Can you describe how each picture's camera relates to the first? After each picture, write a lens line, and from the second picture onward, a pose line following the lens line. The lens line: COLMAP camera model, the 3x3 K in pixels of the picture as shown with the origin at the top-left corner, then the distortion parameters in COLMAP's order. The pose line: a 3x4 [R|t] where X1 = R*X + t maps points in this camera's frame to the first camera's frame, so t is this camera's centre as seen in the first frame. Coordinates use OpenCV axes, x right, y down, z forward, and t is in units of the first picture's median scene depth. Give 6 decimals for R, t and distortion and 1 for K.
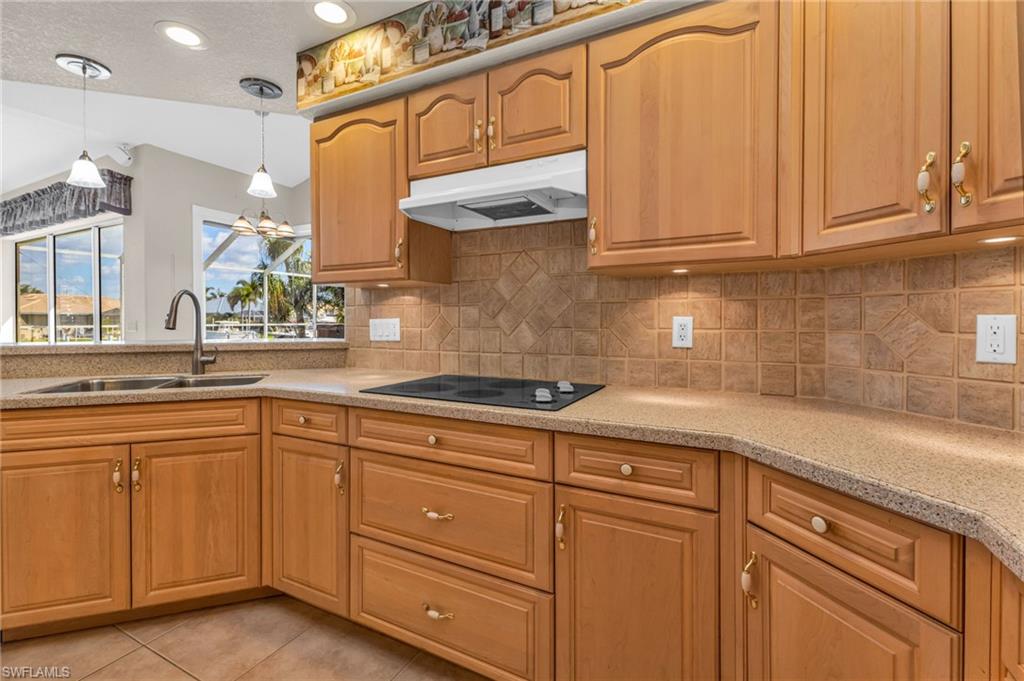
lens RADIAL K [[450.9, 0, 509.4], [0, 450.9, 325.3], [0, 0, 1]] dist [0.010765, -0.001195]
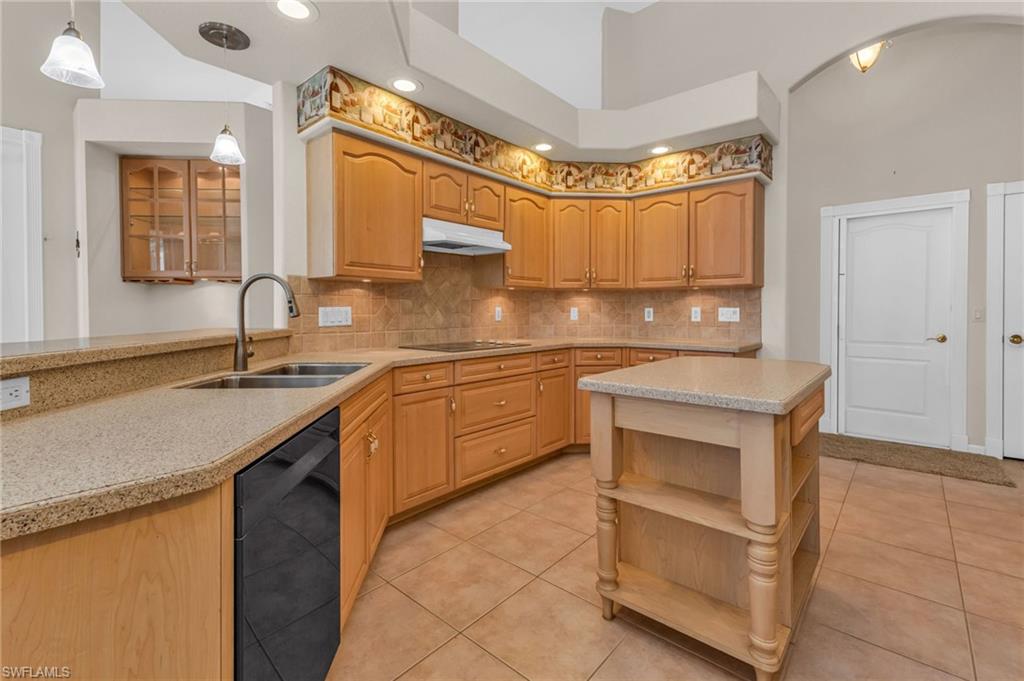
lens RADIAL K [[450.9, 0, 520.7], [0, 450.9, 316.9], [0, 0, 1]] dist [0.010765, -0.001195]
pose [[0.221325, -0.014552, 0.975092, -1.783572], [0.009731, 0.999872, 0.012713, 0.001434], [-0.975152, 0.006675, 0.221438, 0.380053]]
